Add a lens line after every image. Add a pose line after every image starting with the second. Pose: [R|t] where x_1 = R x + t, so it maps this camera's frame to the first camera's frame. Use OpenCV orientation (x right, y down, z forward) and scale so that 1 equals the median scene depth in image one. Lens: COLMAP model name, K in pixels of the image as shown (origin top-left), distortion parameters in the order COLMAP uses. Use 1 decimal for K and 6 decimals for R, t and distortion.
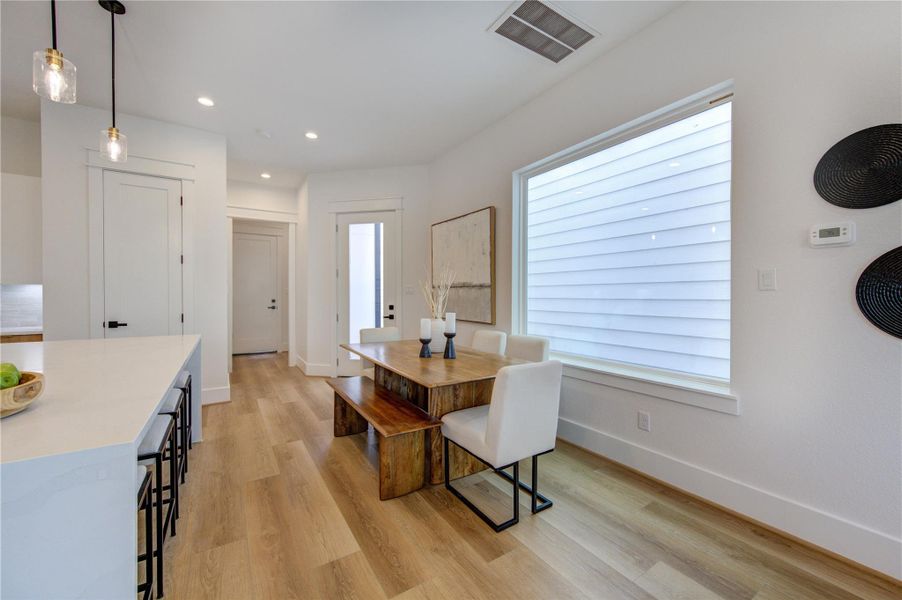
lens RADIAL K [[352.4, 0, 453.4], [0, 352.4, 296.2], [0, 0, 1]] dist [0.004806, -0.001439]
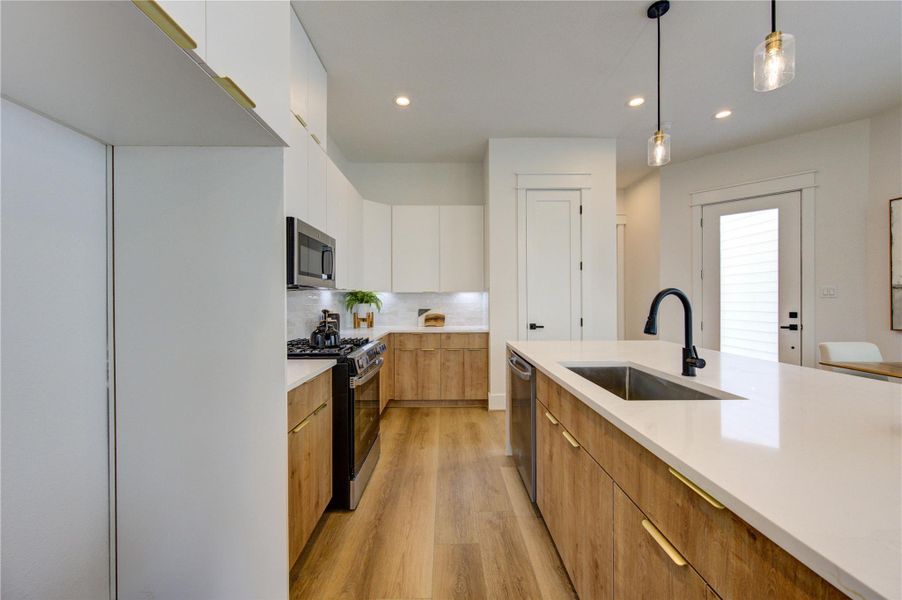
lens RADIAL K [[352.4, 0, 456.0], [0, 352.4, 304.5], [0, 0, 1]] dist [0.004806, -0.001439]
pose [[0.851102, 0.001382, -0.524999, -0.598777], [0.002756, 0.999971, 0.007099, 0.001612], [0.524993, -0.007489, 0.851073, -0.092955]]
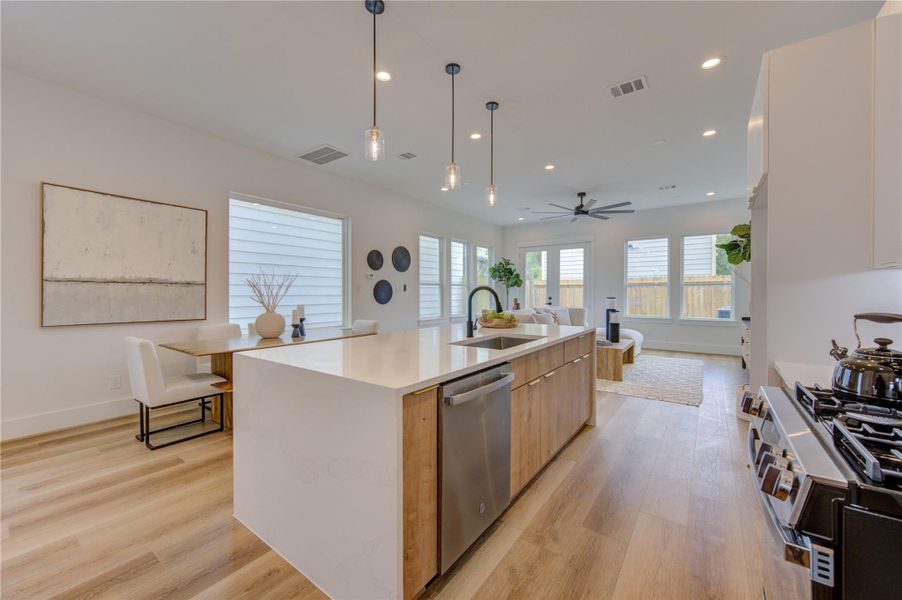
lens RADIAL K [[352.4, 0, 451.1], [0, 352.4, 297.3], [0, 0, 1]] dist [0.004806, -0.001439]
pose [[-0.355142, -0.011553, 0.934741, -1.271377], [0.003044, 0.999904, 0.013514, -0.000911], [-0.934807, 0.007645, -0.355073, 0.738274]]
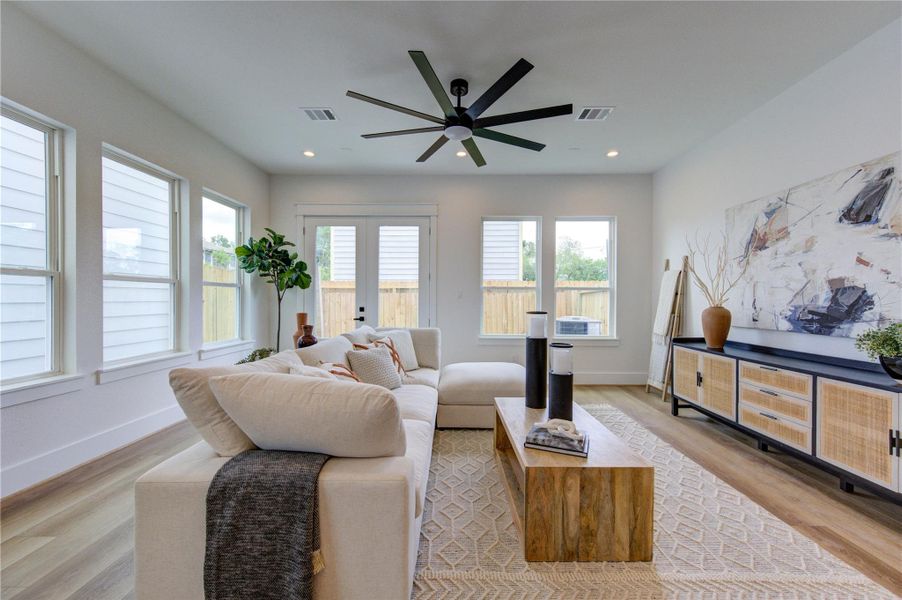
lens RADIAL K [[352.4, 0, 455.0], [0, 352.4, 301.4], [0, 0, 1]] dist [0.004806, -0.001439]
pose [[-0.834699, -0.004794, 0.550686, -0.224282], [-0.000224, 0.999965, 0.008365, -0.002159], [-0.550707, 0.006859, -0.834670, 0.145190]]
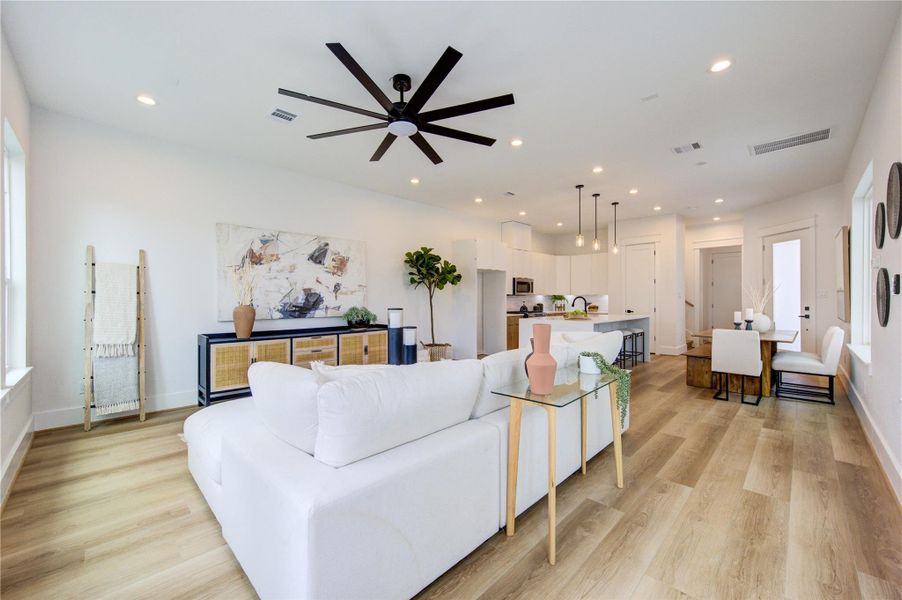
lens RADIAL K [[352.4, 0, 457.9], [0, 352.4, 301.2], [0, 0, 1]] dist [0.004806, -0.001439]
pose [[0.222686, 0.005942, -0.974872, 1.096346], [-0.000302, 0.999982, 0.006026, -0.000422], [0.974890, -0.001048, 0.222684, -0.640577]]
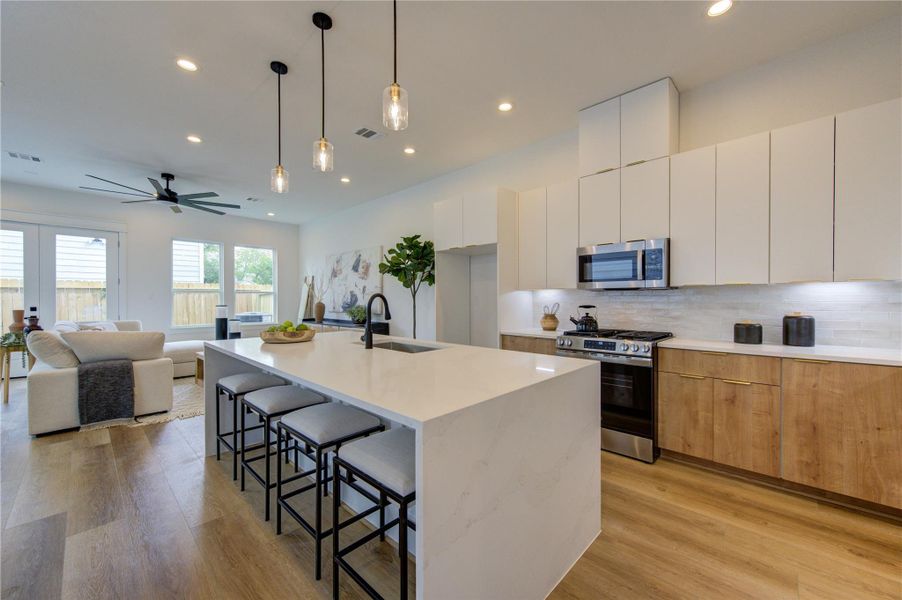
lens RADIAL K [[352.4, 0, 451.6], [0, 352.4, 302.4], [0, 0, 1]] dist [0.004806, -0.001439]
pose [[-0.973445, 0.004310, -0.228882, -0.580495], [0.001460, 0.999919, 0.012620, -0.004906], [0.228918, 0.011951, -0.973372, 1.151971]]
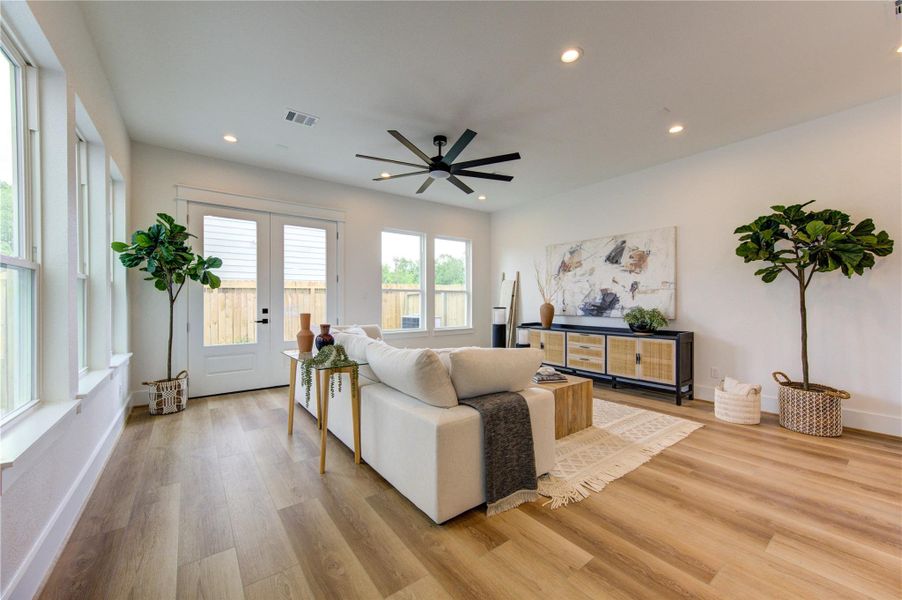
lens RADIAL K [[352.4, 0, 452.5], [0, 352.4, 299.9], [0, 0, 1]] dist [0.004806, -0.001439]
pose [[-0.997444, 0.002644, -0.071404, 0.287356], [0.002534, 0.999995, 0.001619, -0.000500], [0.071408, 0.001434, -0.997446, 0.568097]]
